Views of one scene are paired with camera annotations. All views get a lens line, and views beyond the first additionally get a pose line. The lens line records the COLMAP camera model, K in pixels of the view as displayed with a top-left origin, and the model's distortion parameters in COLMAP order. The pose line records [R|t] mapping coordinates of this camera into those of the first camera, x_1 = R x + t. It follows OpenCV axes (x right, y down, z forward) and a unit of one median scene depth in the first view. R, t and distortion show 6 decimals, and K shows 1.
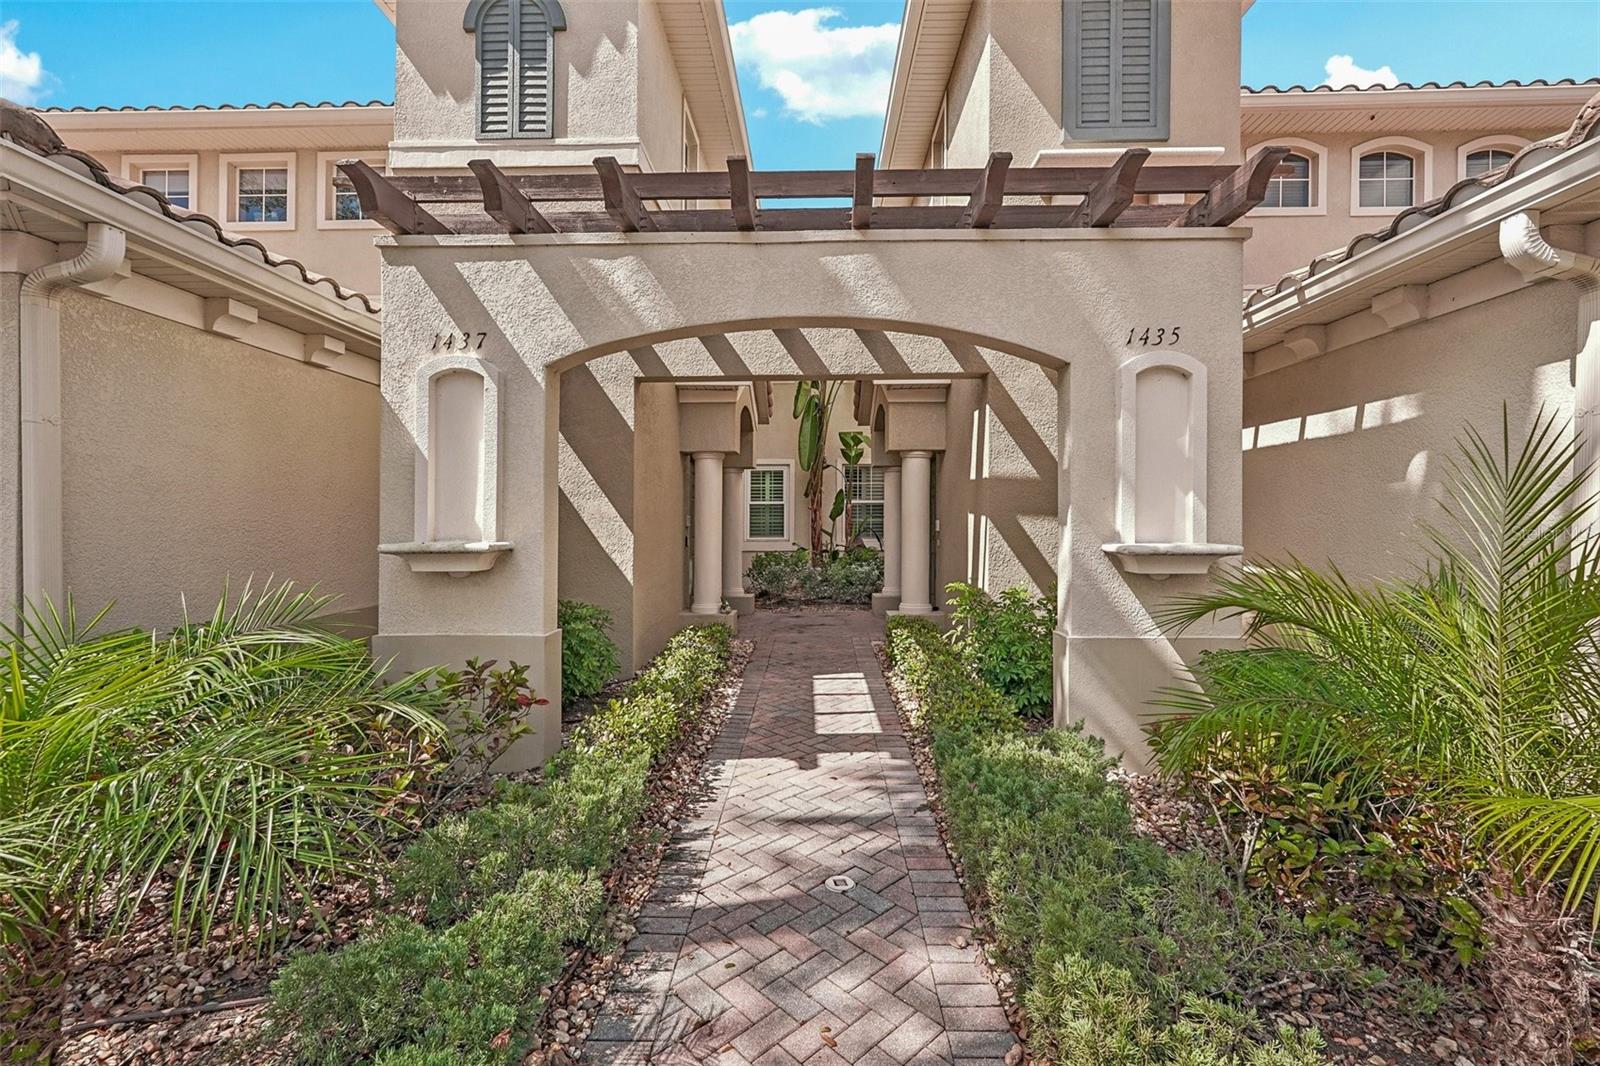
lens RADIAL K [[744.7, 0, 797.9], [0, 744.7, 528.9], [0, 0, 1]] dist [-0.000705, -0.000016]
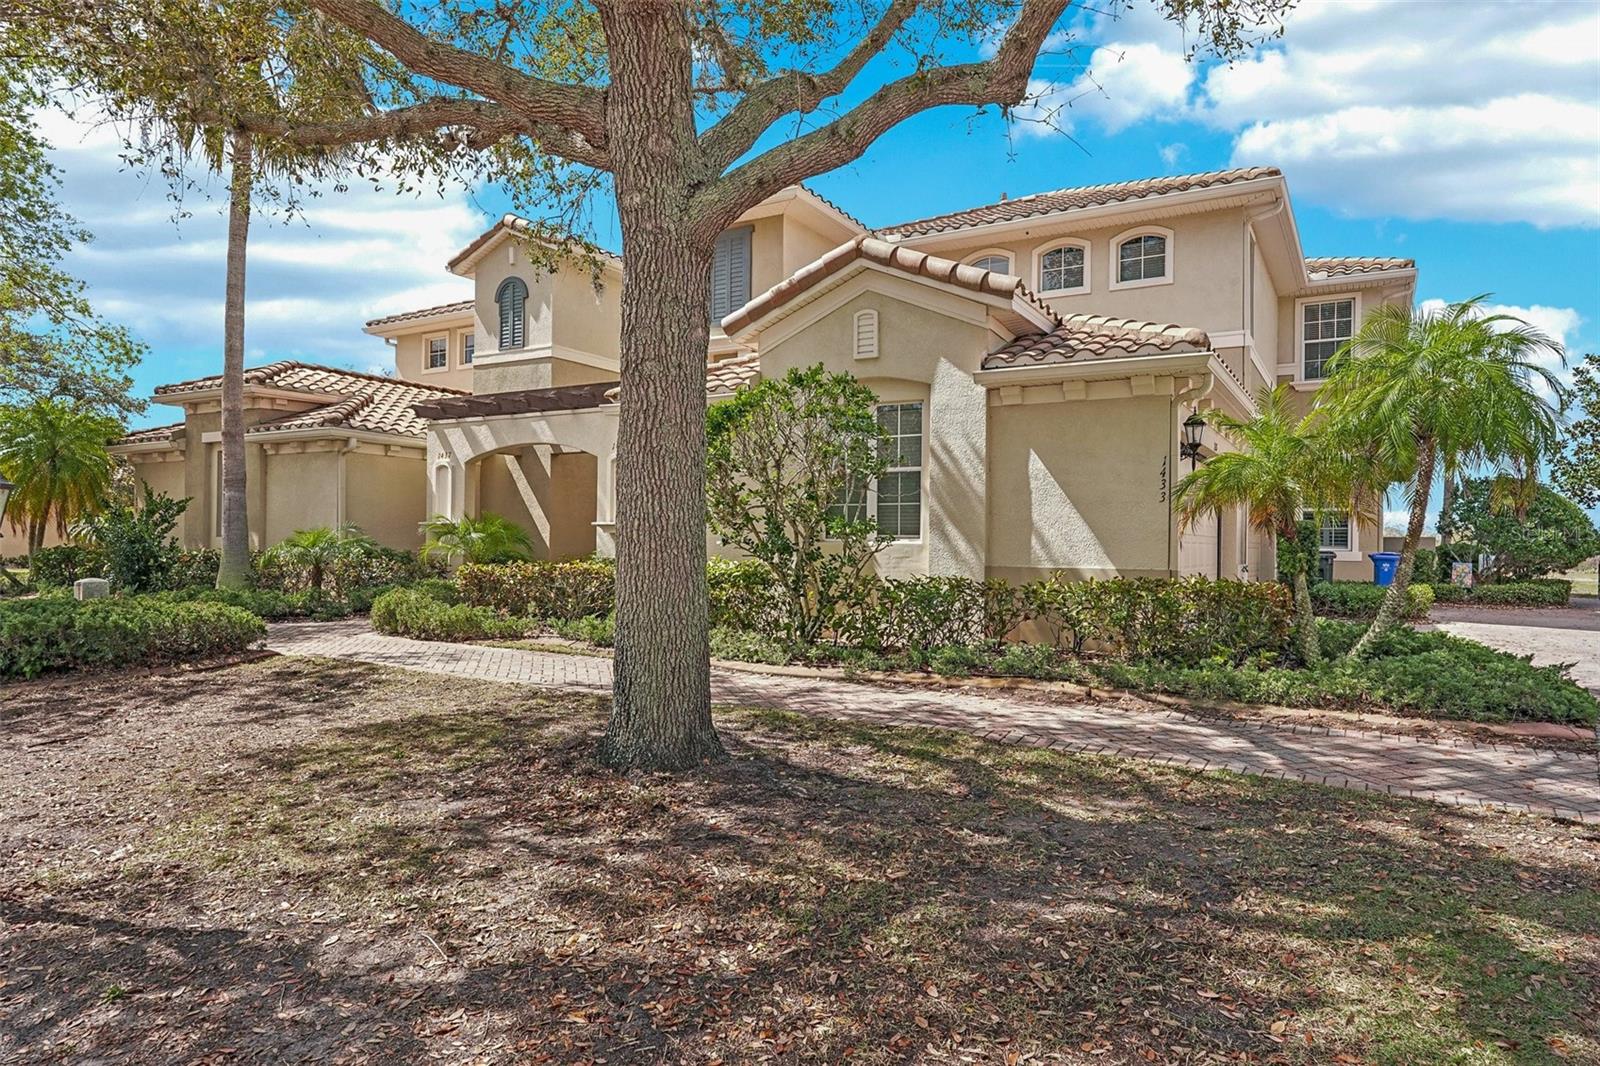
lens RADIAL K [[961.9, 0, 800.2], [0, 961.9, 528.6], [0, 0, 1]] dist [0.000851, 0.000033]
pose [[0.873200, 0.009132, -0.487276, 2.762658], [-0.011162, 0.999937, -0.001263, 0.038495], [0.487233, 0.006541, 0.873247, -1.747584]]
